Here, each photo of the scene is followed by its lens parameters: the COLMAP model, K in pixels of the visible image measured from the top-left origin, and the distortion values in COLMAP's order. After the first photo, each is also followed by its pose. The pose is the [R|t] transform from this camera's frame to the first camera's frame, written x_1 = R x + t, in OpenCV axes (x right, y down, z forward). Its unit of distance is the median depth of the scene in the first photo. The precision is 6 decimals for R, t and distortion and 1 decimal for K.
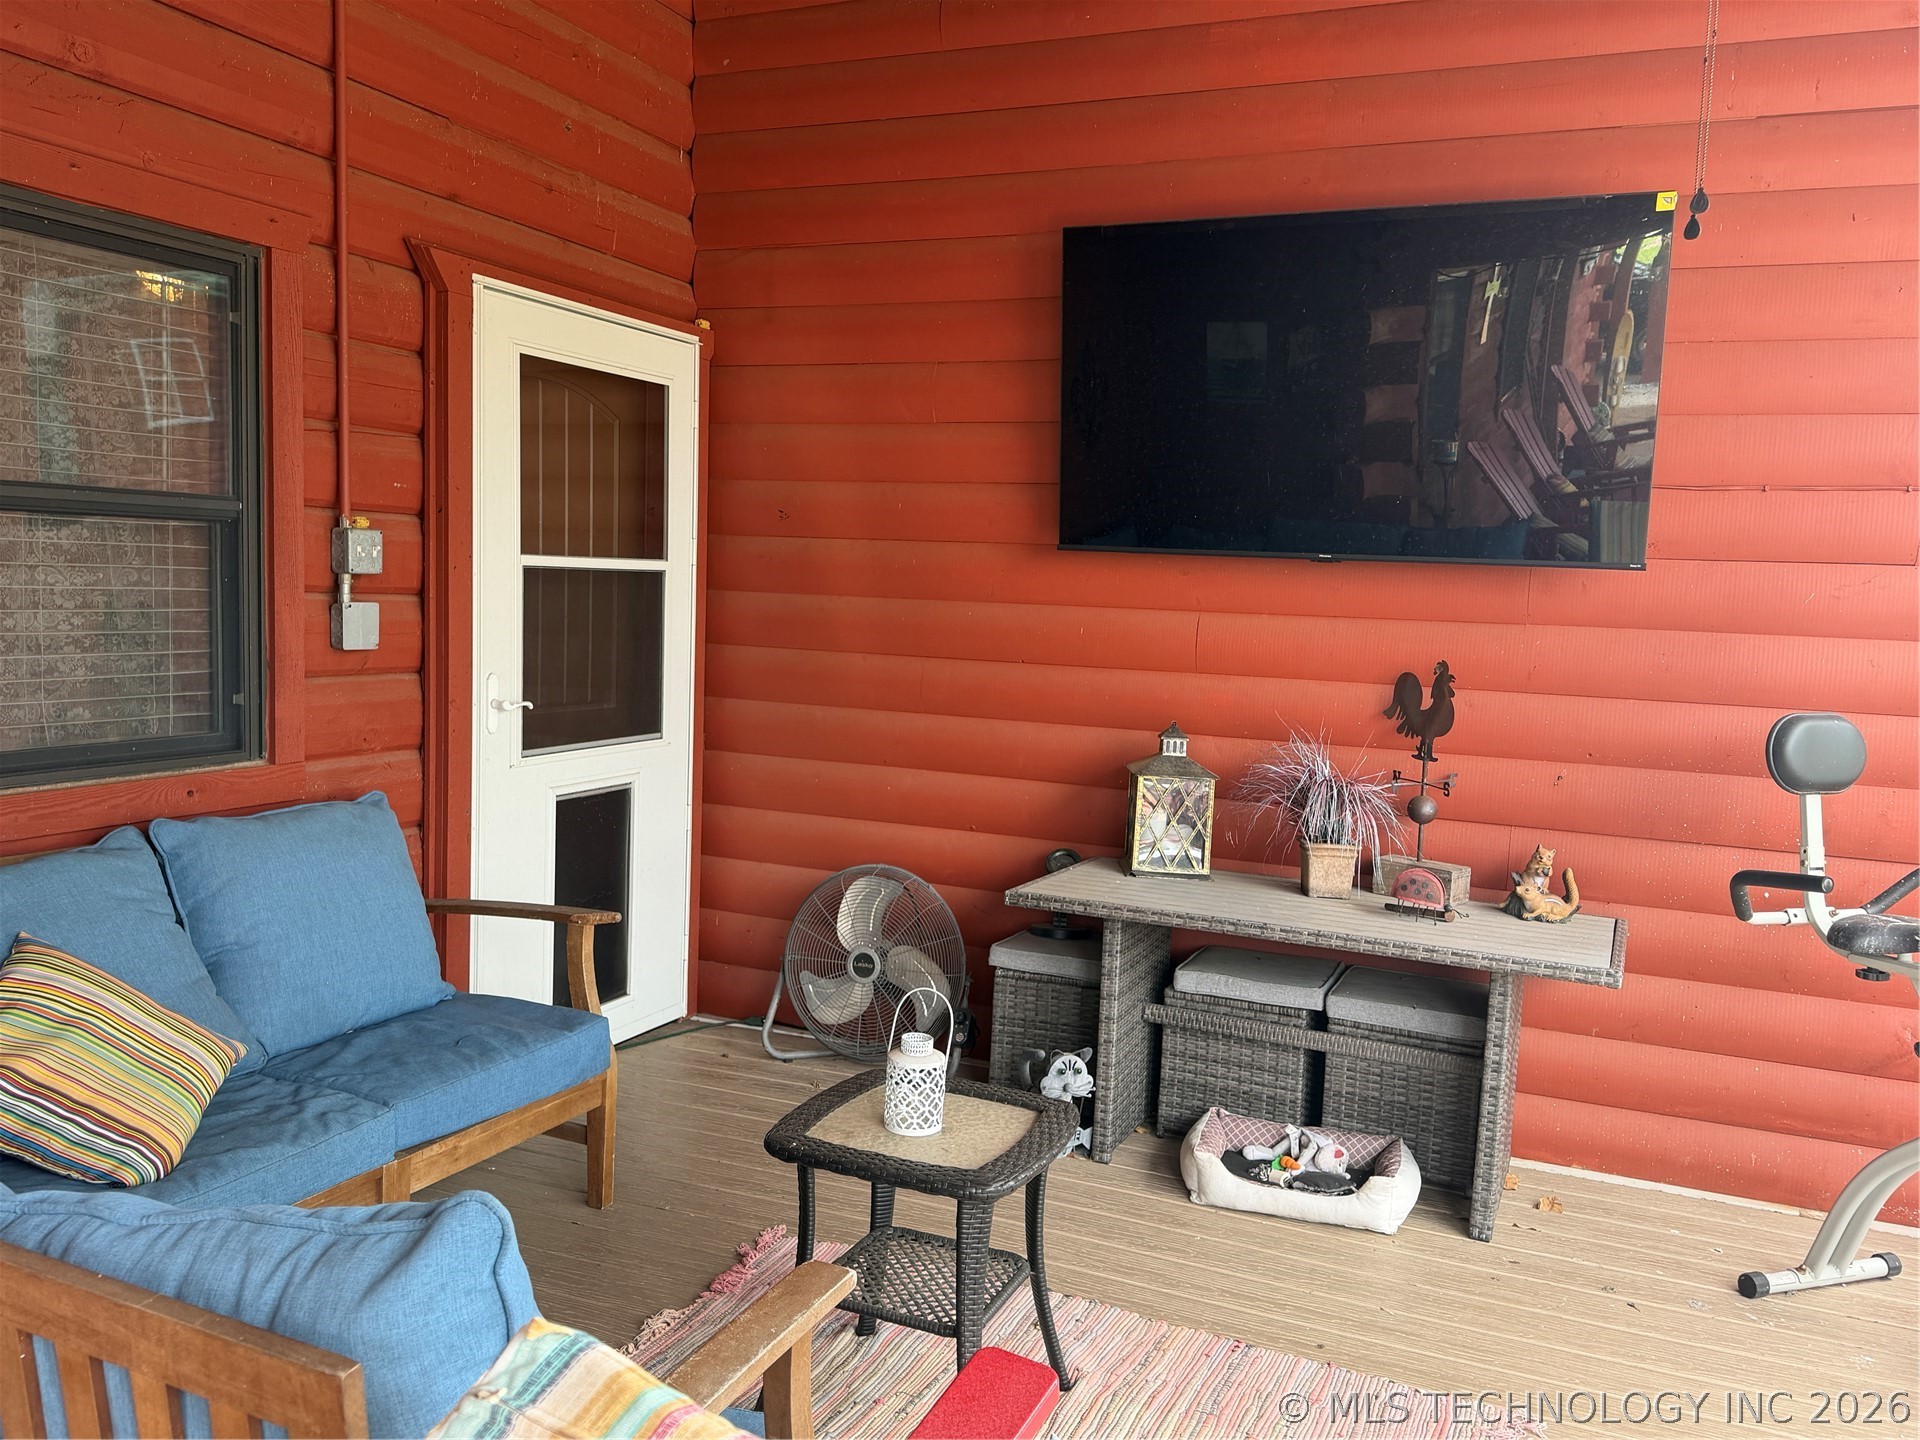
lens RADIAL K [[1560.7, 0, 952.9], [0, 1560.7, 710.3], [0, 0, 1]] dist [0.104210, -0.173967]
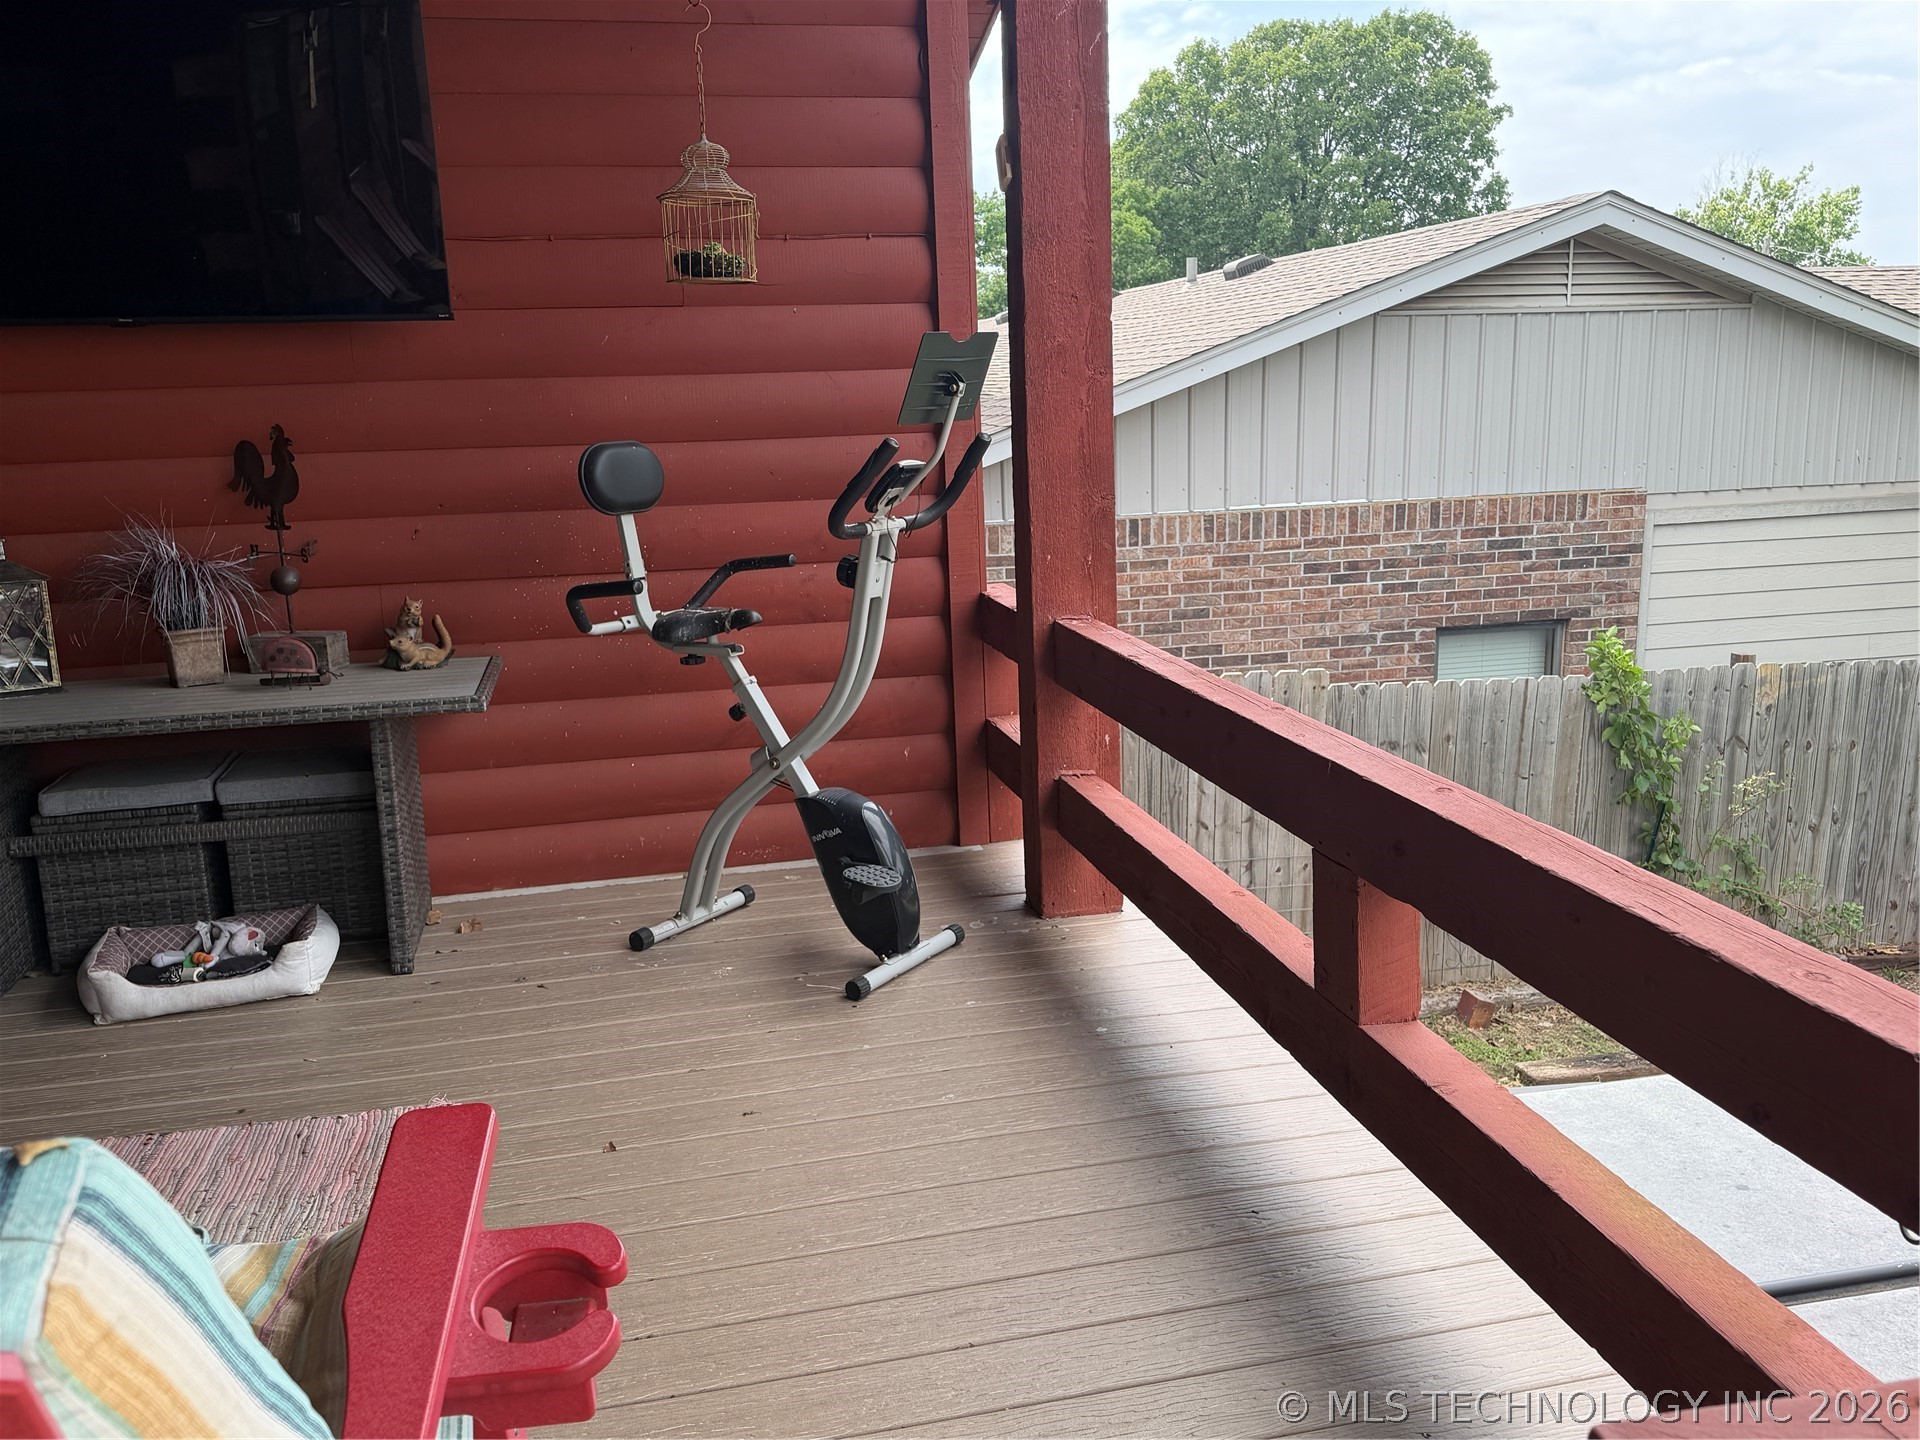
lens RADIAL K [[1560.7, 0, 954.3], [0, 1560.7, 716.9], [0, 0, 1]] dist [0.104210, -0.173967]
pose [[0.796938, -0.188699, 0.573831, 0.050086], [0.114841, 0.979960, 0.162759, 0.035320], [-0.593044, -0.063809, 0.802638, -0.048869]]
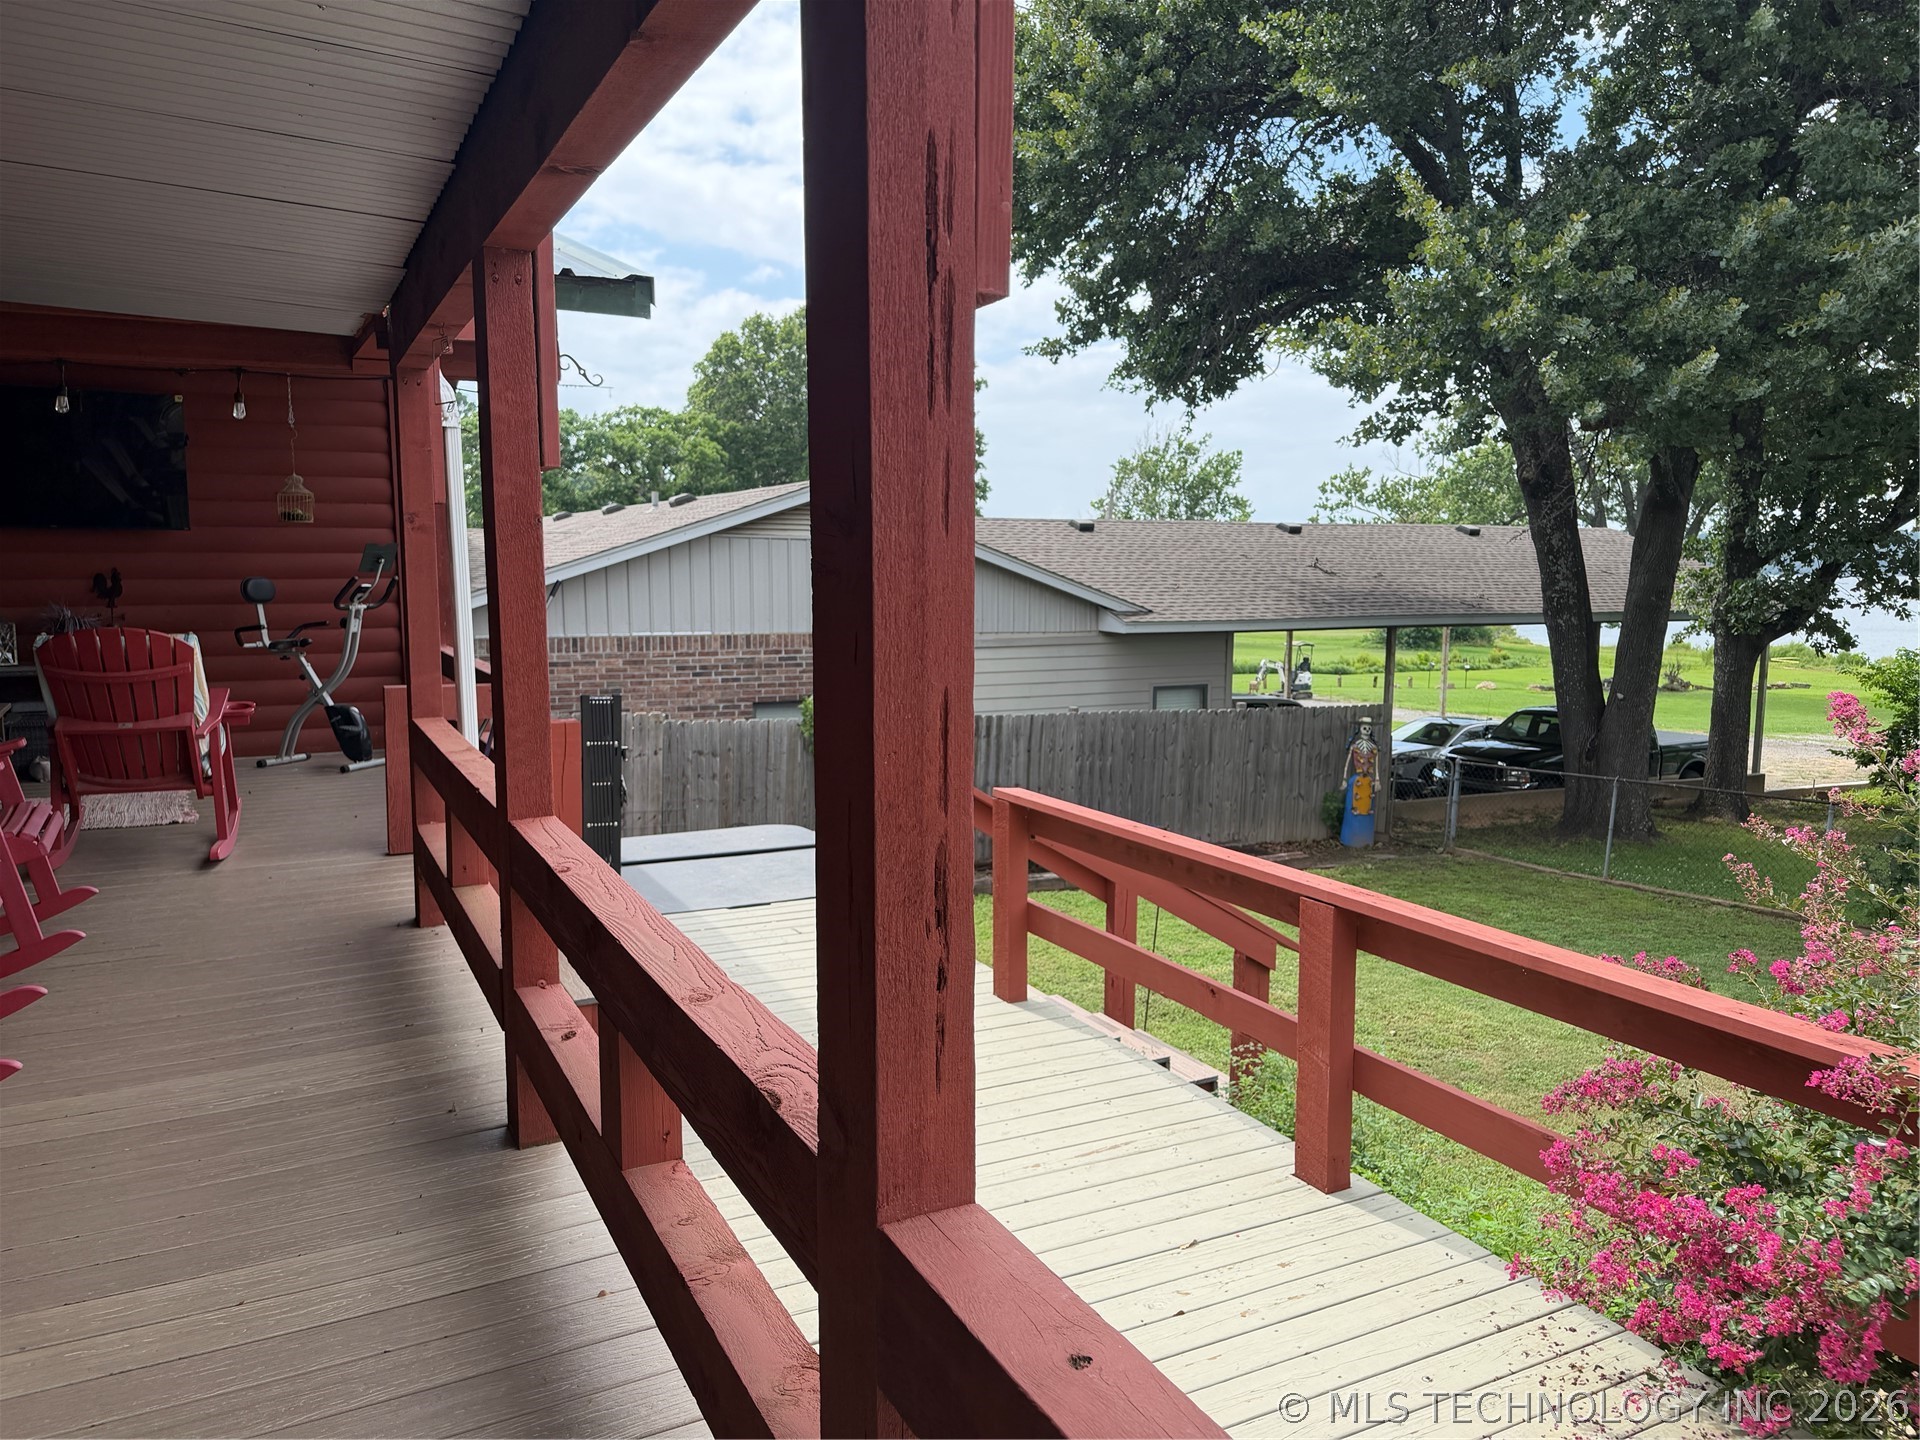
lens RADIAL K [[1352.3, 0, 979.0], [0, 1352.3, 731.1], [0, 0, 1]] dist [0.064397, -0.094176]
pose [[0.607112, -0.134369, 0.783173, -0.622568], [0.087558, 0.990910, 0.102136, 0.130856], [-0.789777, 0.006565, 0.613359, -1.500813]]
